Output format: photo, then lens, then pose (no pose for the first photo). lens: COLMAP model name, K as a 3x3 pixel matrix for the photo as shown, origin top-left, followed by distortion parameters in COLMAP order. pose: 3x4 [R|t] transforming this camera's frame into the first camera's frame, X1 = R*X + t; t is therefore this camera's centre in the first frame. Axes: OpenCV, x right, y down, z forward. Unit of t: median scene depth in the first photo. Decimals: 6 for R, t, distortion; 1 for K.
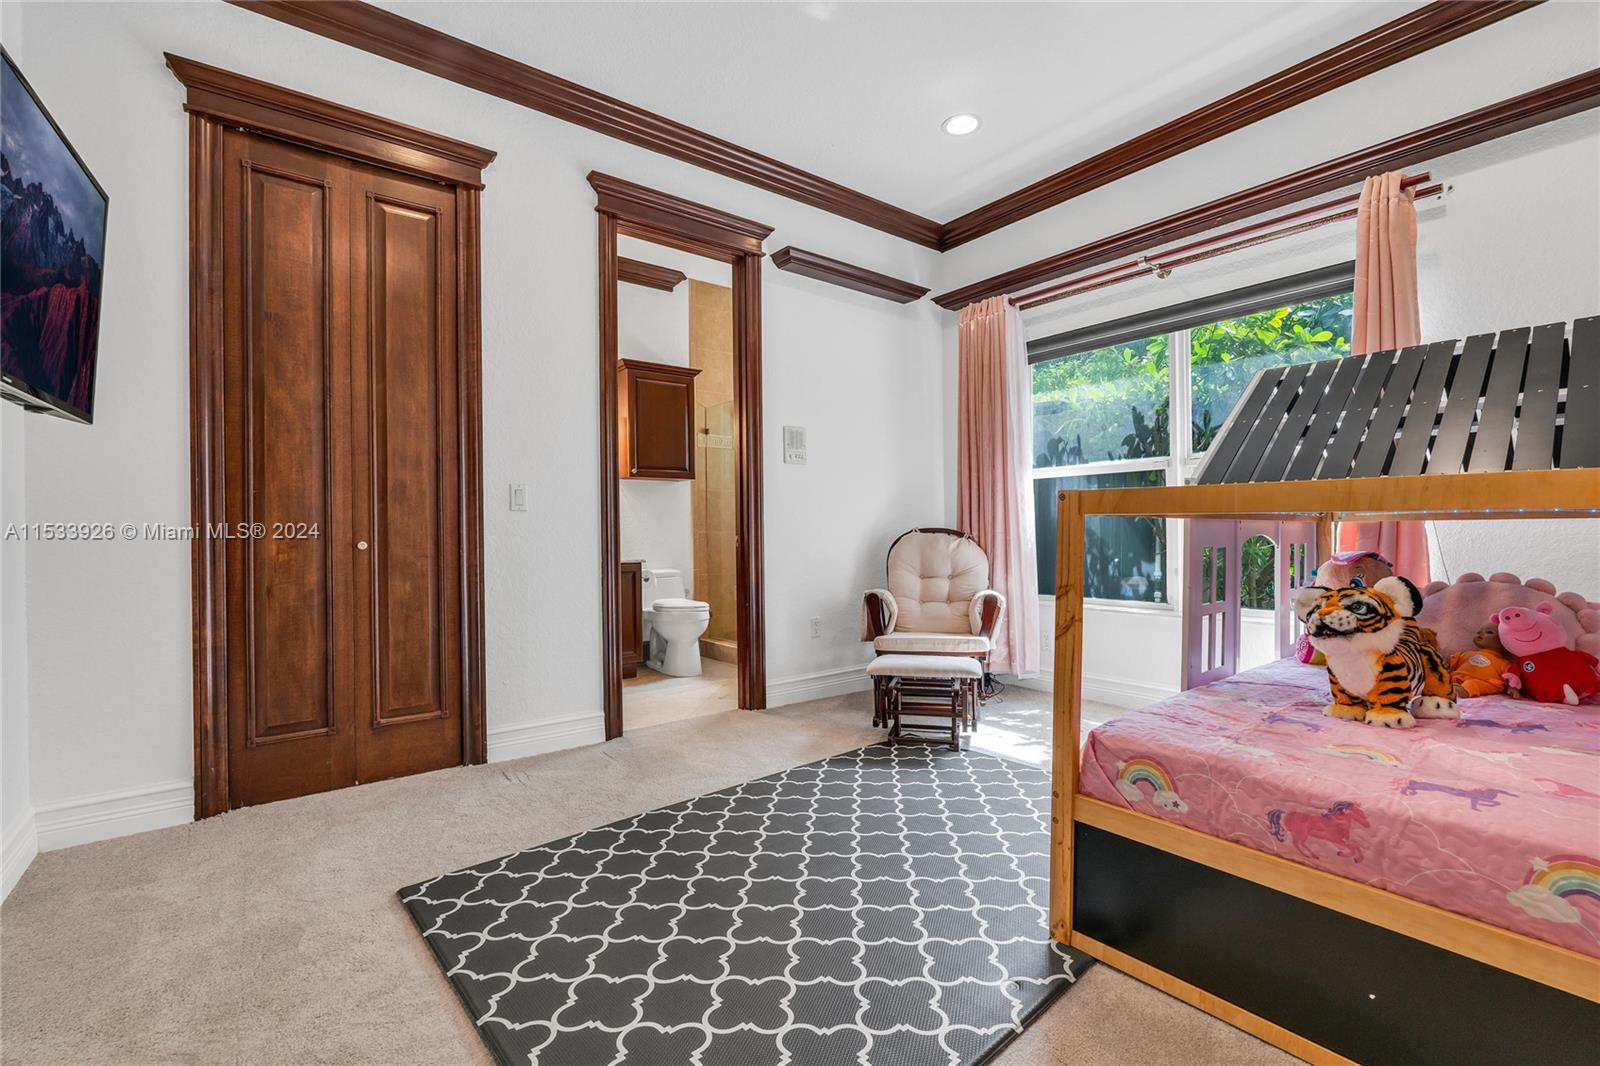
lens RADIAL K [[702.2, 0, 802.0], [0, 702.2, 533.9], [0, 0, 1]] dist [-0.008324, 0.000518]
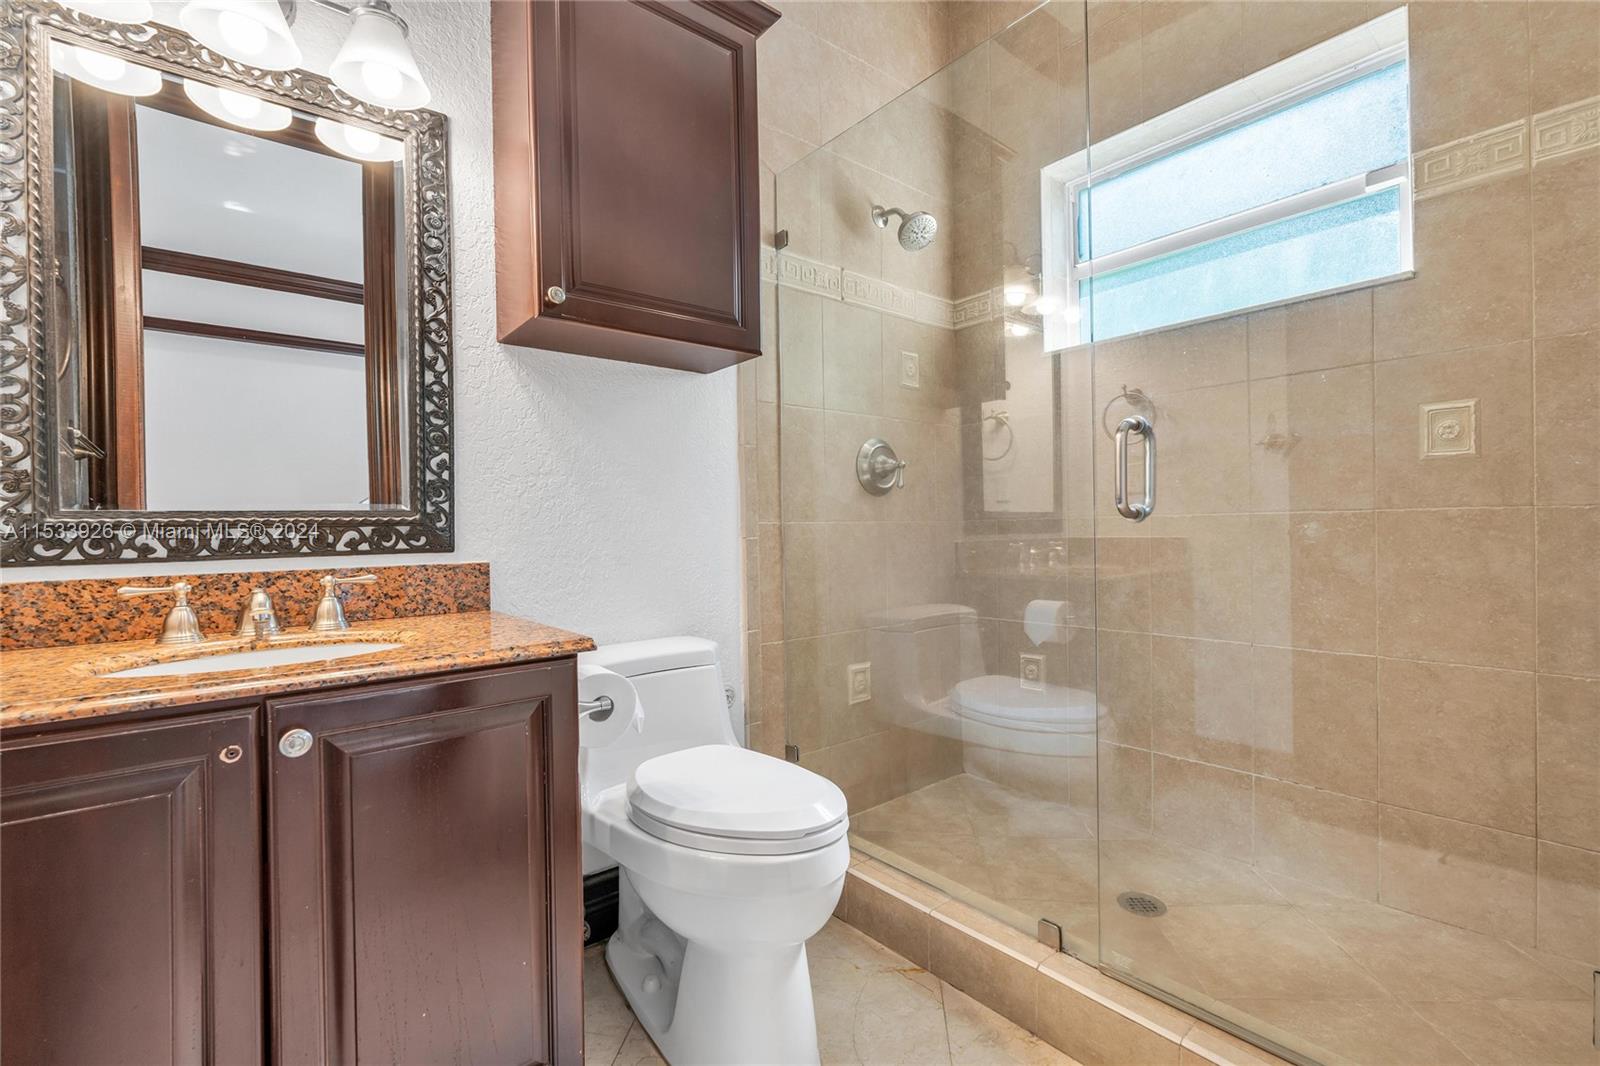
lens RADIAL K [[702.2, 0, 802.0], [0, 702.2, 533.9], [0, 0, 1]] dist [-0.008324, 0.000518]
pose [[0.999490, -0.005499, 0.031465, -0.138079], [0.005480, 0.999985, 0.000682, 0.003082], [-0.031468, -0.000510, 0.999505, 0.654859]]
